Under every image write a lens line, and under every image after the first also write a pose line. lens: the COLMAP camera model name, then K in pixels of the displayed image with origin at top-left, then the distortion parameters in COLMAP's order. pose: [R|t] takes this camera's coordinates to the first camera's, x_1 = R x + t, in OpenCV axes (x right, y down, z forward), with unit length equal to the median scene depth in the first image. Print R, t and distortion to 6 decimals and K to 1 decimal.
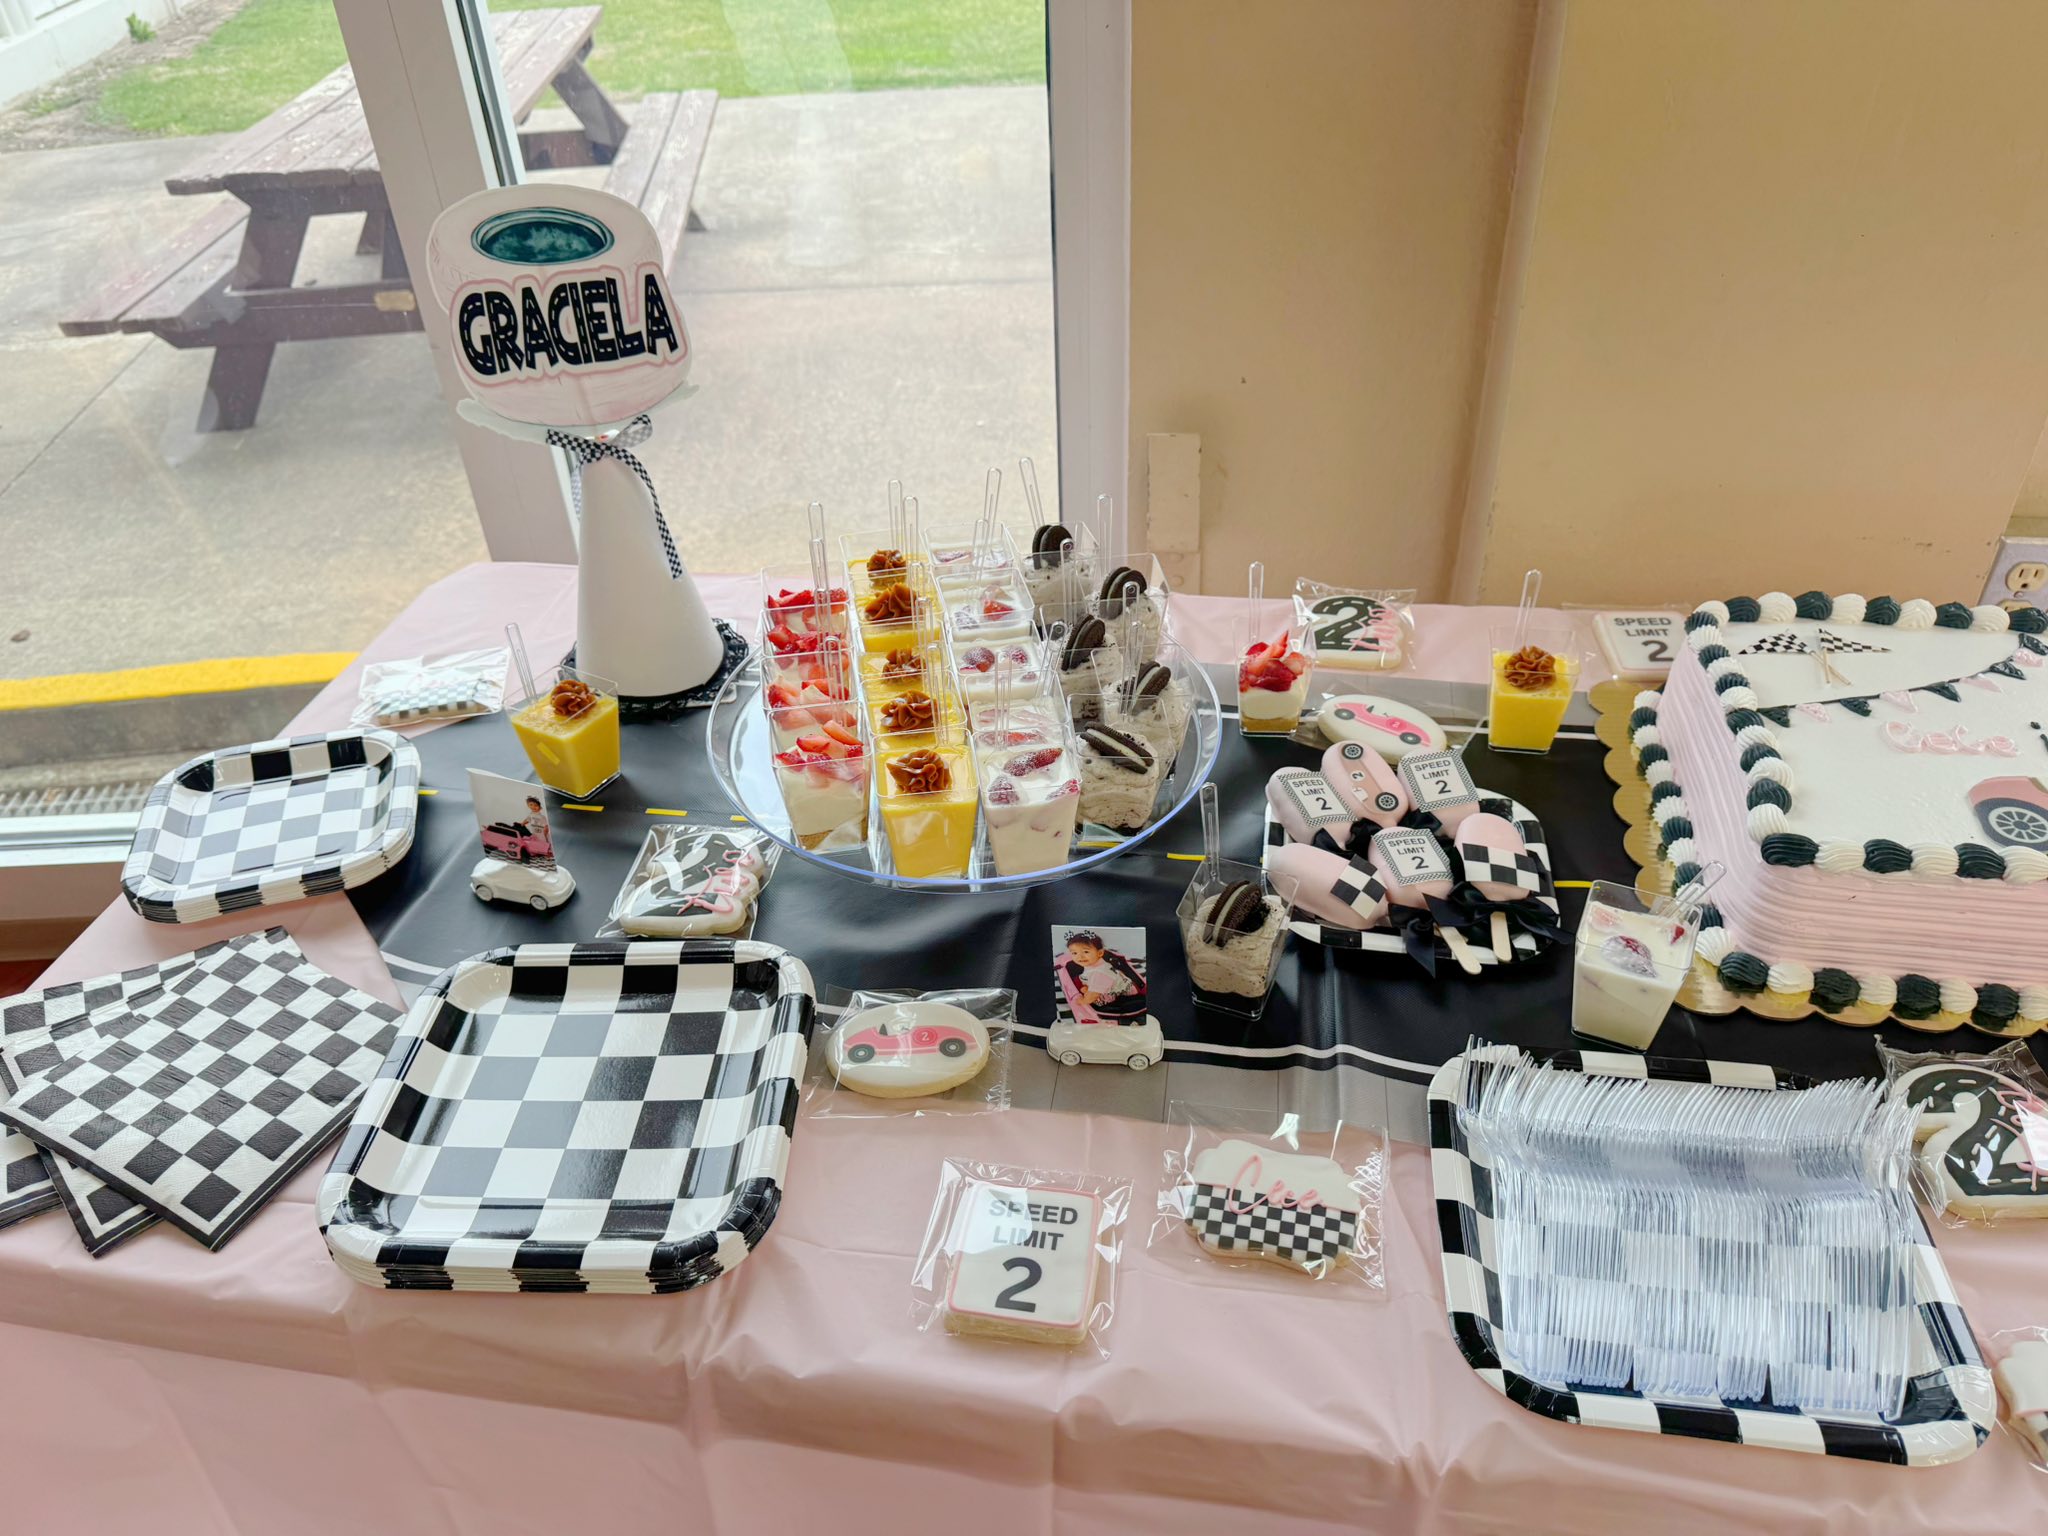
lens RADIAL K [[1409.8, 0, 1042.3], [0, 1409.8, 771.7], [0, 0, 1]] dist [0.003722, 0.000265]
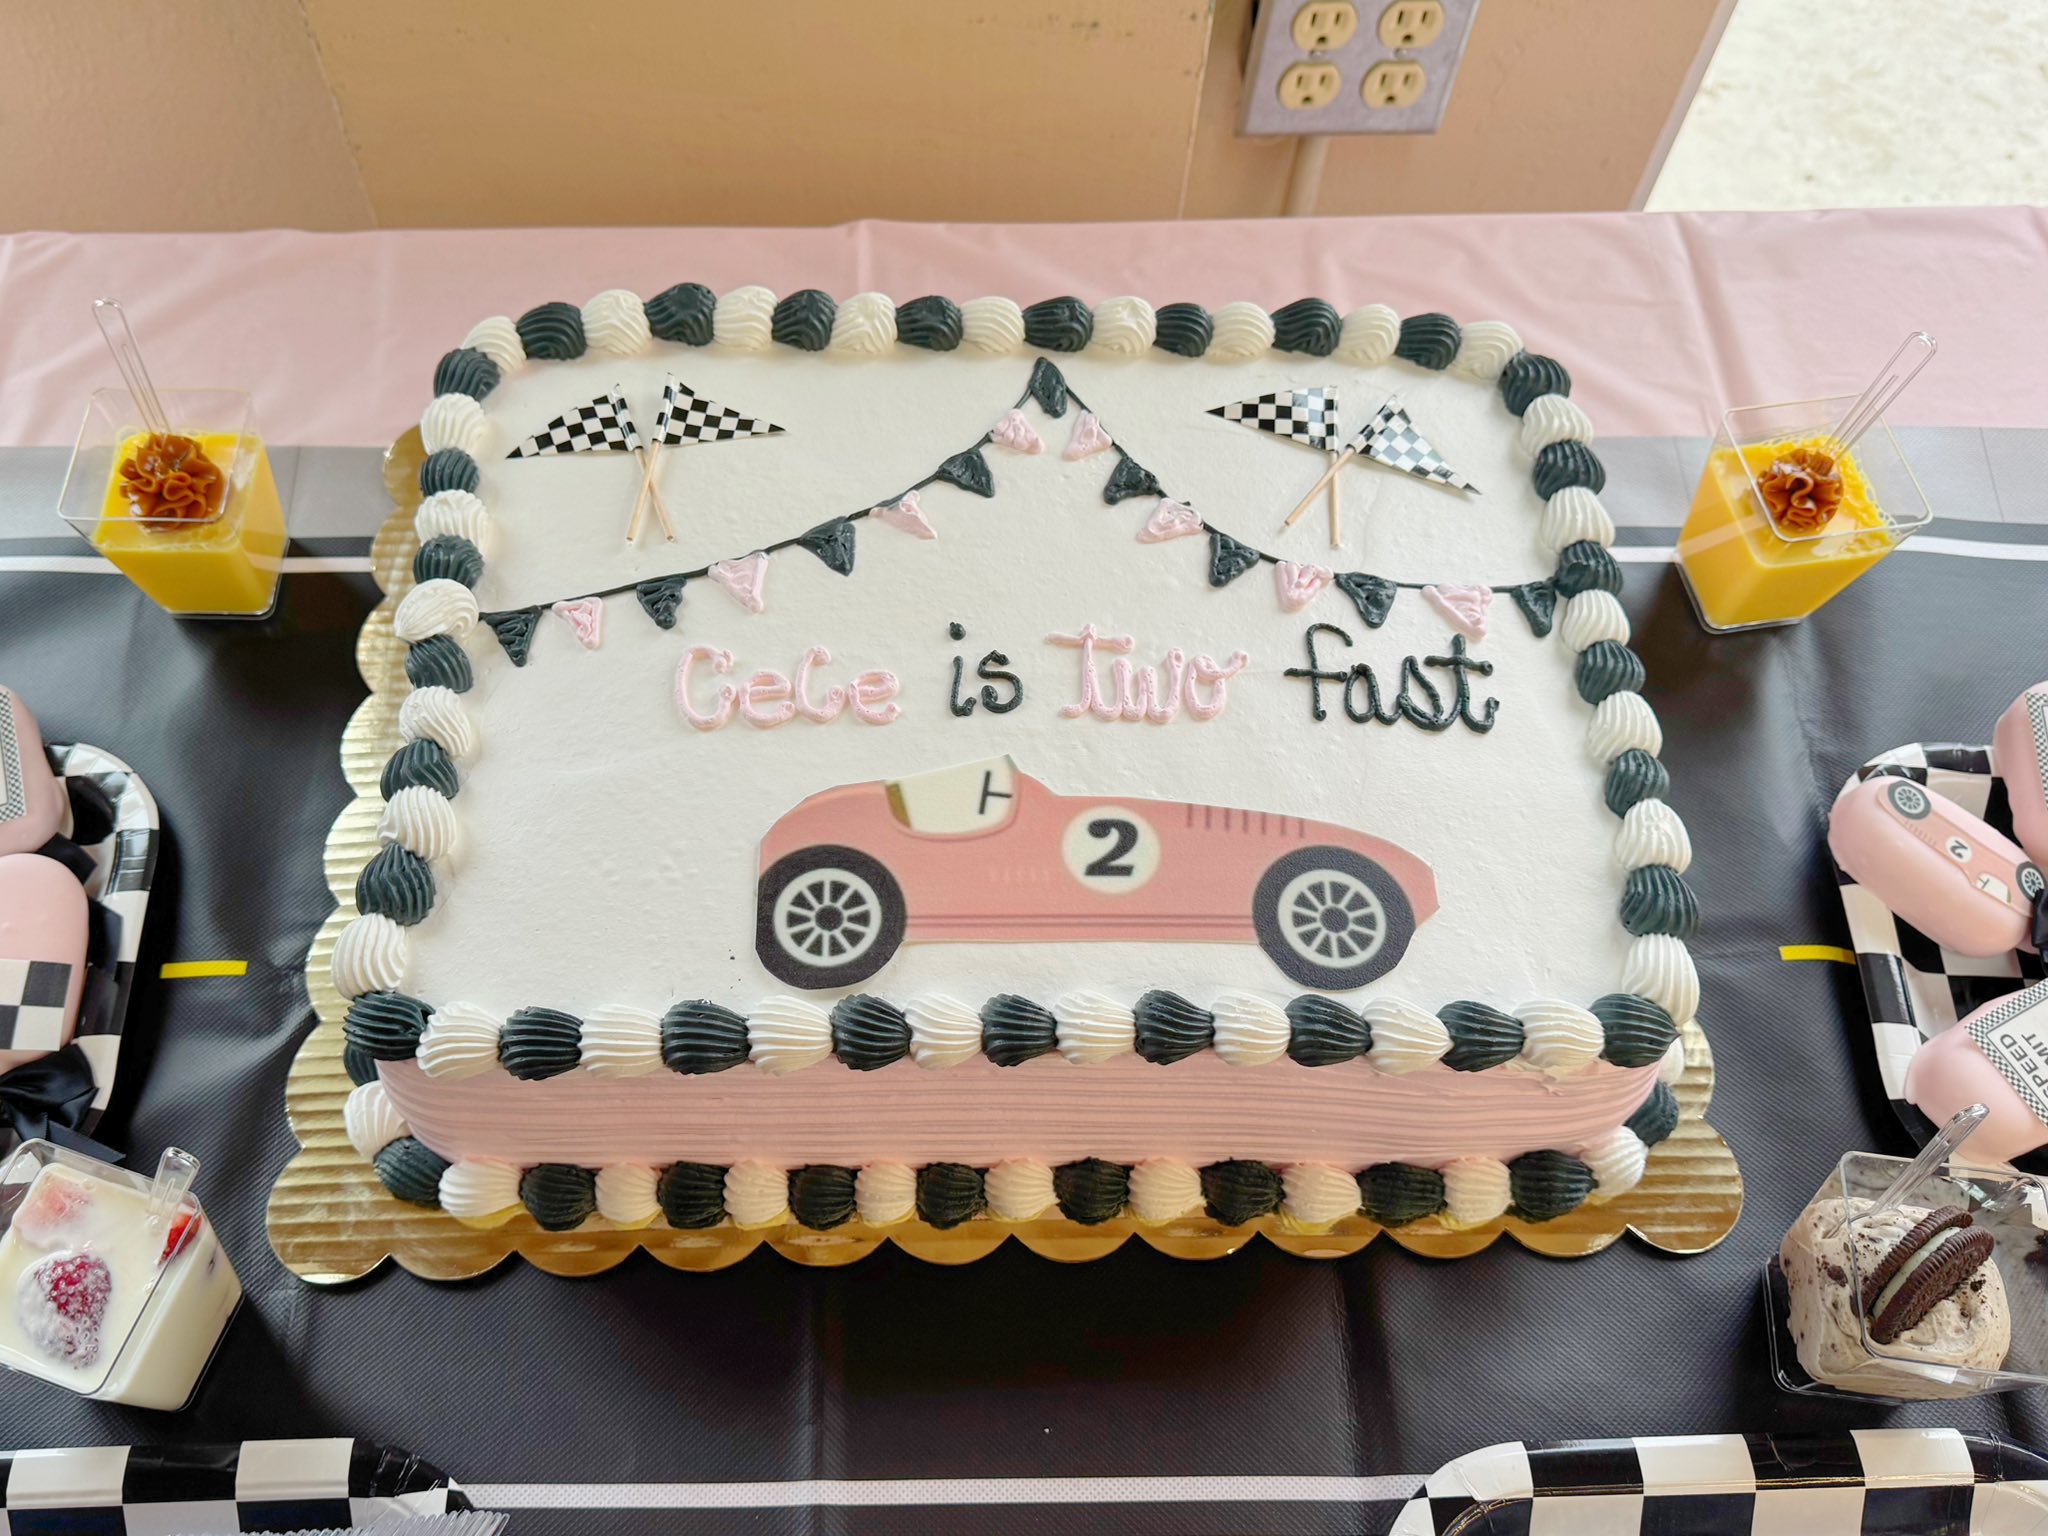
lens RADIAL K [[1667.5, 0, 930.7], [0, 1667.5, 739.4], [0, 0, 1]] dist [0.095539, -0.310561]
pose [[0.983020, -0.144013, 0.113723, 0.596895], [0.084460, 0.905282, 0.416330, -0.246088], [-0.162908, -0.399656, 0.902073, 0.412920]]
